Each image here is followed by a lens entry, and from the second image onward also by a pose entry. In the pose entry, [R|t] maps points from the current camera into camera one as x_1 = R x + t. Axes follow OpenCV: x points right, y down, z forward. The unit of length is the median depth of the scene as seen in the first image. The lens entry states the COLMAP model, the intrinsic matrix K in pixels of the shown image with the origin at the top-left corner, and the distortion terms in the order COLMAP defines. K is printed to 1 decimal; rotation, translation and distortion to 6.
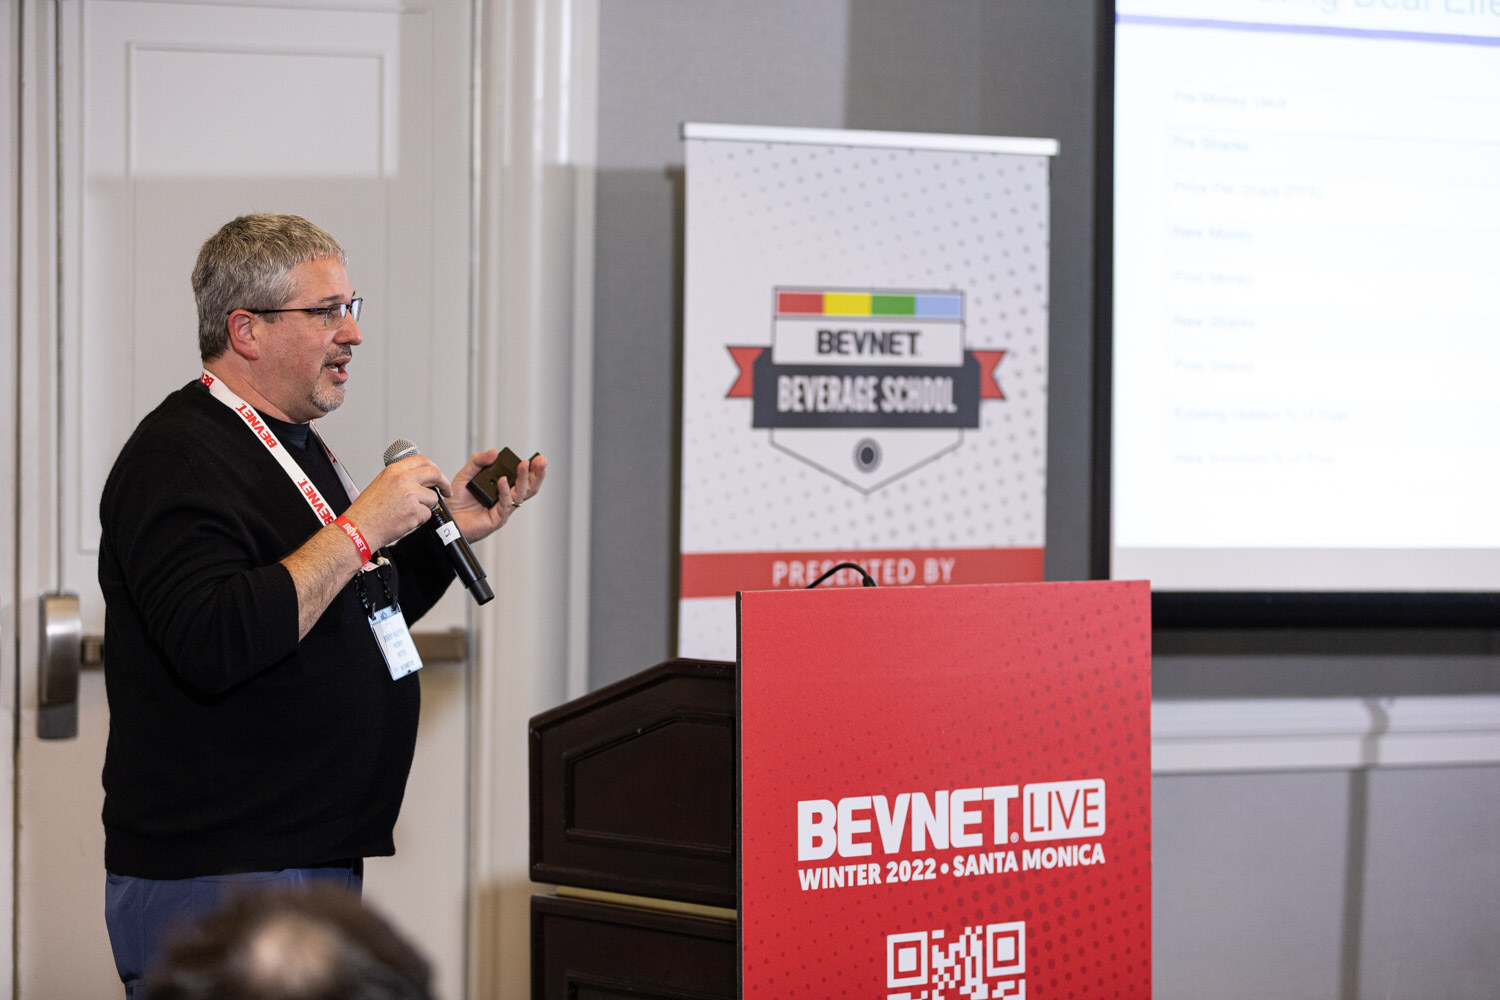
lens RADIAL K [[4129.1, 0, 752.9], [0, 4129.1, 465.0], [0, 0, 1]] dist [0.079886, 0.780055]
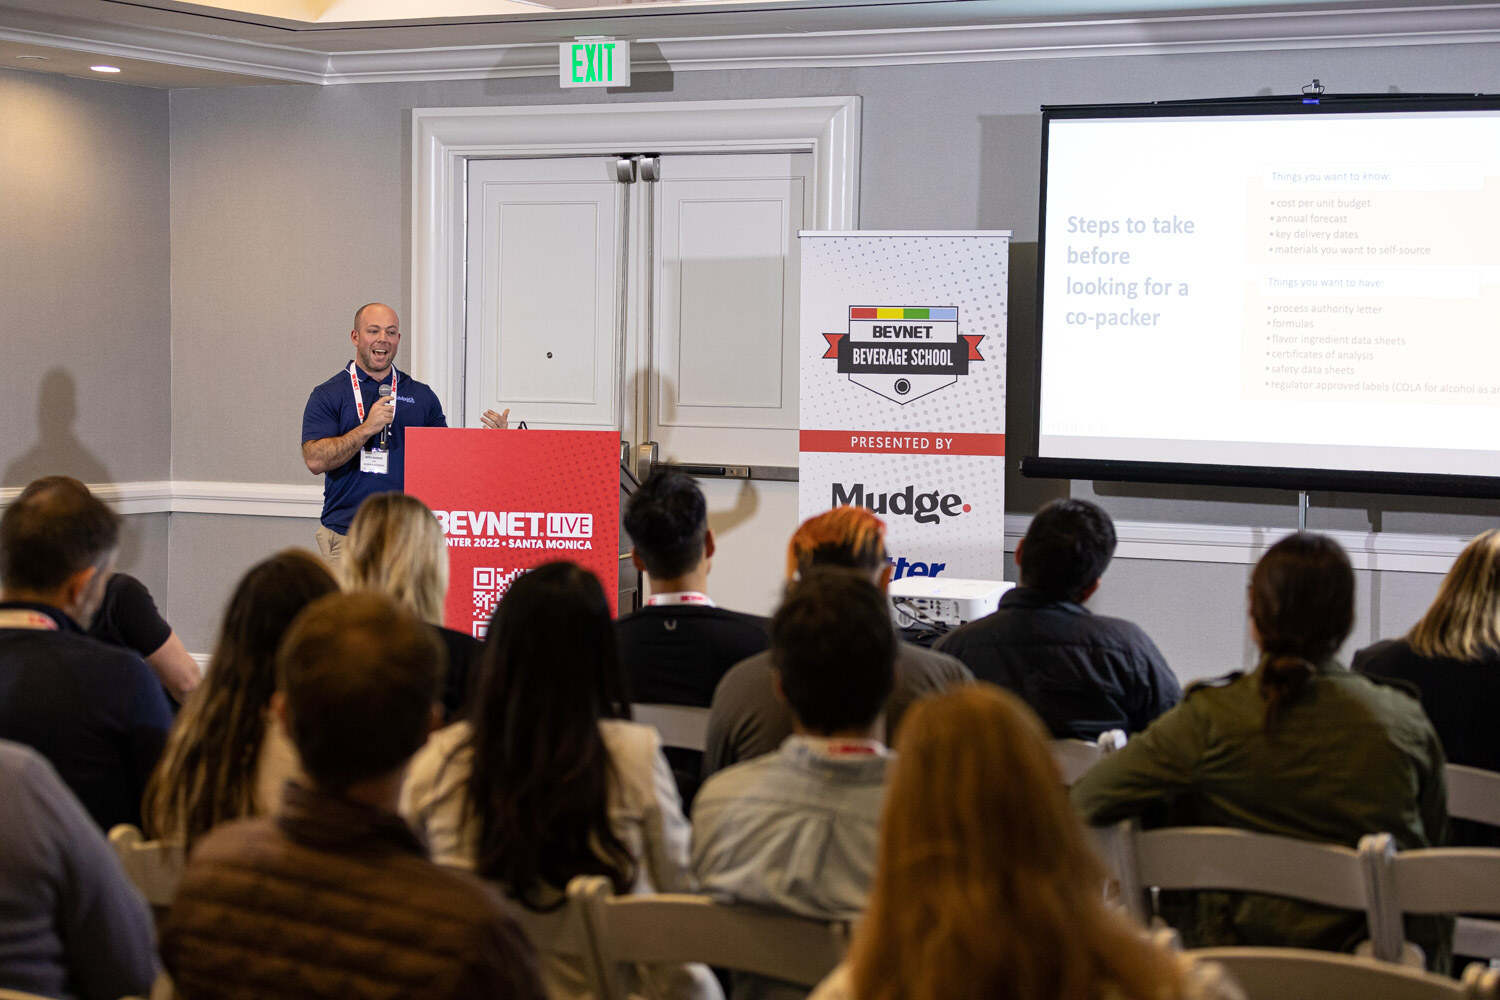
lens RADIAL K [[3195.2, 0, 757.3], [0, 3195.2, 482.5], [0, 0, 1]] dist [0.153855, -0.031124]
pose [[0.653207, 0.032330, -0.756489, 1.208596], [-0.021871, 0.999477, 0.023830, 0.009326], [0.756863, 0.000979, 0.653573, -0.102615]]
